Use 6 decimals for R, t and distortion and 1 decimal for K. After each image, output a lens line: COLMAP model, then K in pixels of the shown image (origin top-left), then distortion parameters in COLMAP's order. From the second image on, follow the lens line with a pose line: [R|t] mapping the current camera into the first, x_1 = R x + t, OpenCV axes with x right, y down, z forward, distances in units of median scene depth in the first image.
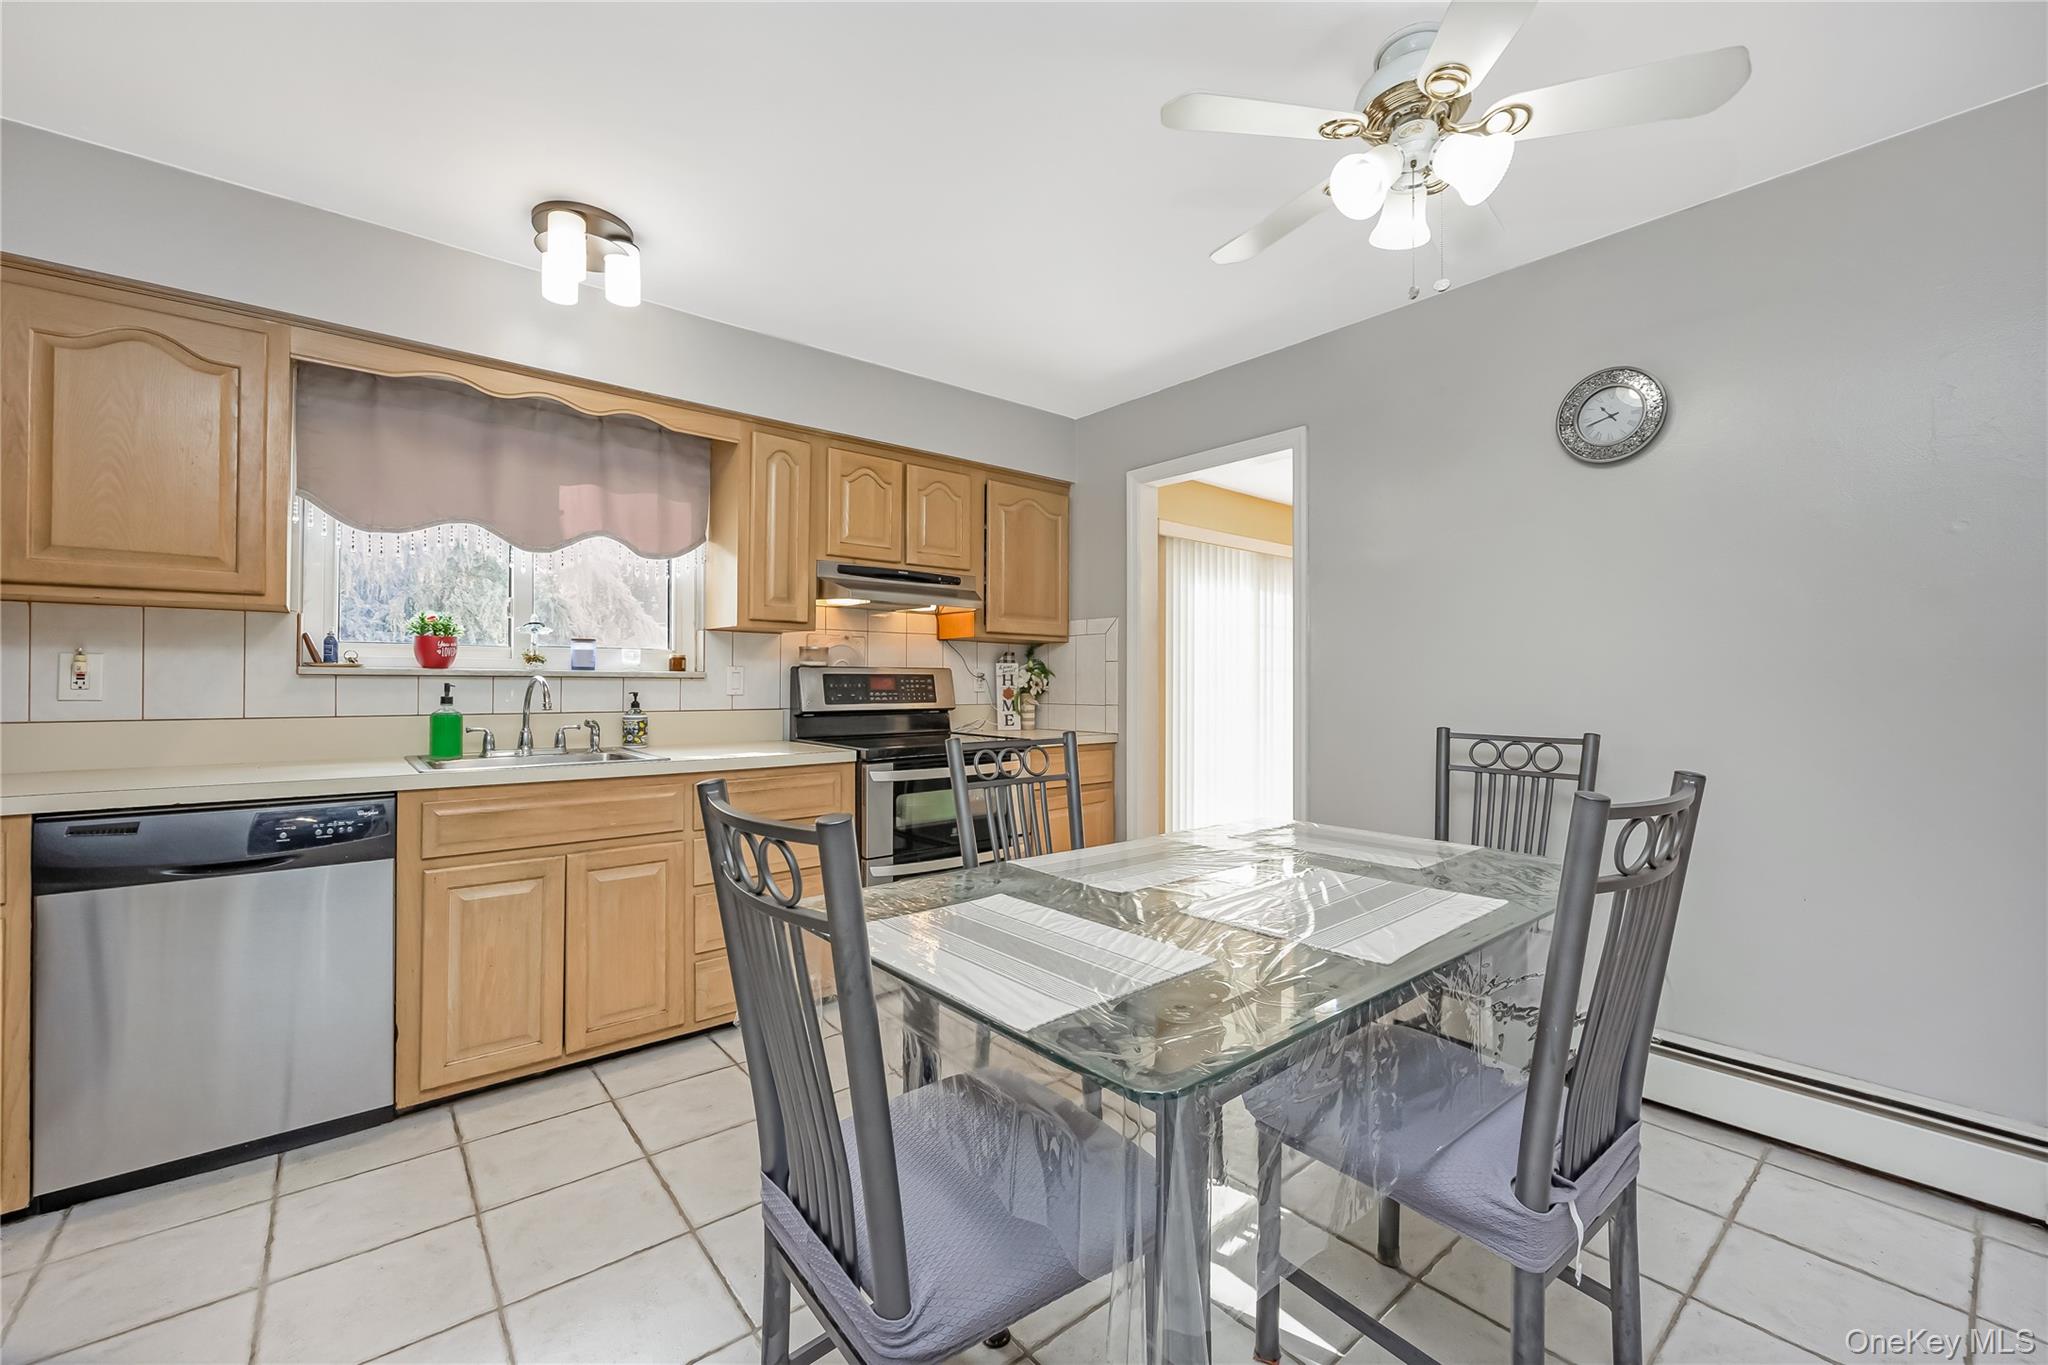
lens RADIAL K [[820.7, 0, 1024.0], [0, 820.7, 682.5], [0, 0, 1]] dist [-0.001652, -0.000068]
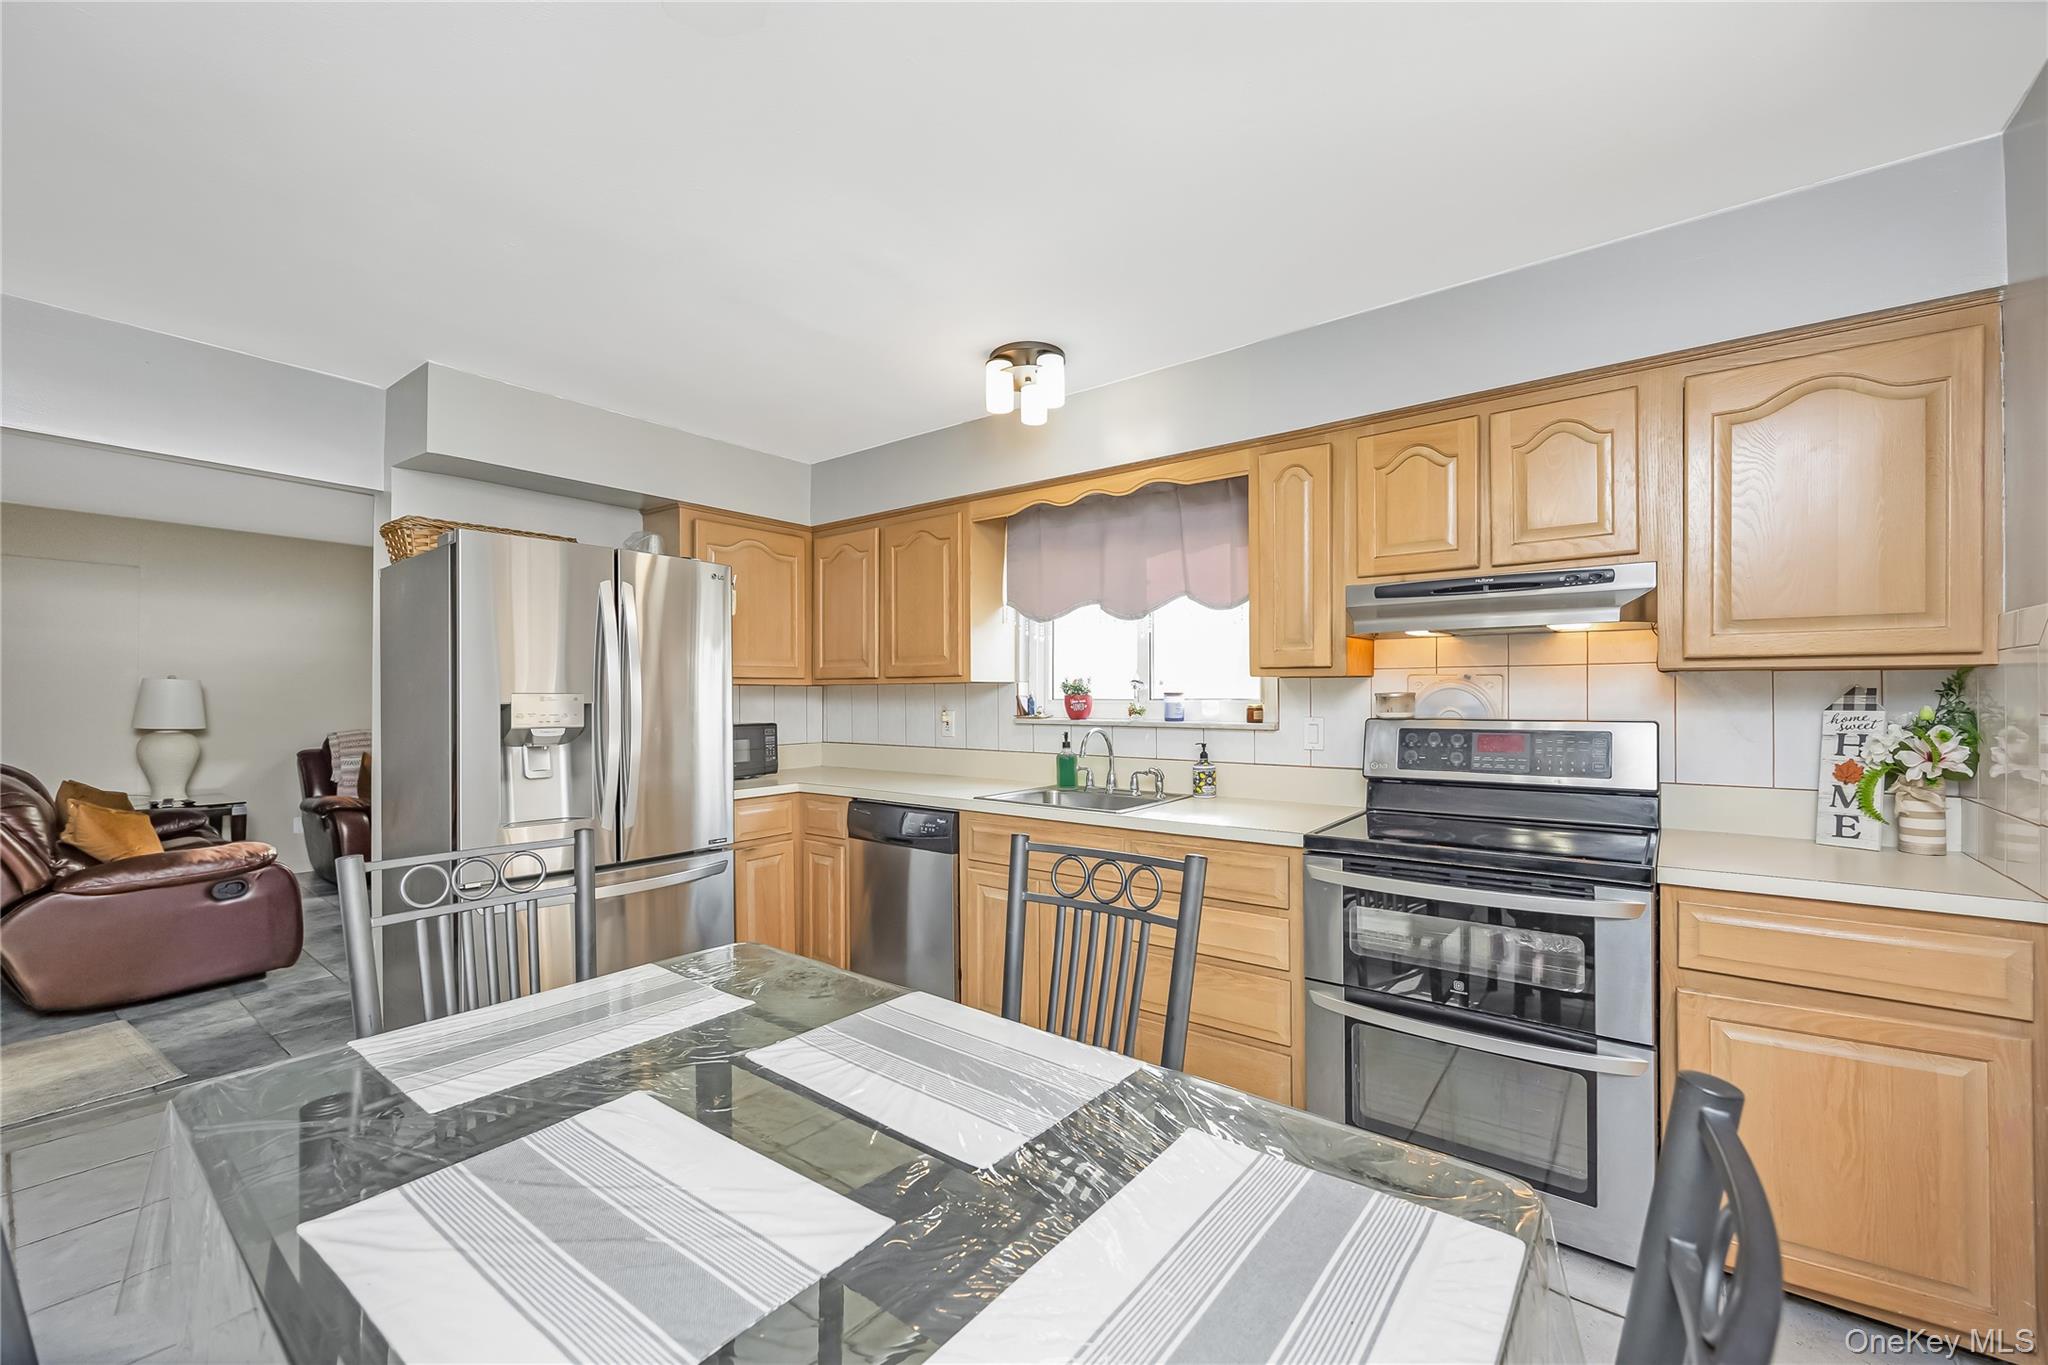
lens RADIAL K [[836.0, 0, 1023.4], [0, 836.0, 698.3], [0, 0, 1]] dist [-0.007326, 0.000128]
pose [[0.210814, -0.001568, -0.977525, 0.497679], [0.002737, 0.999996, -0.001014, -0.043714], [0.977522, -0.002462, 0.210817, 0.560404]]
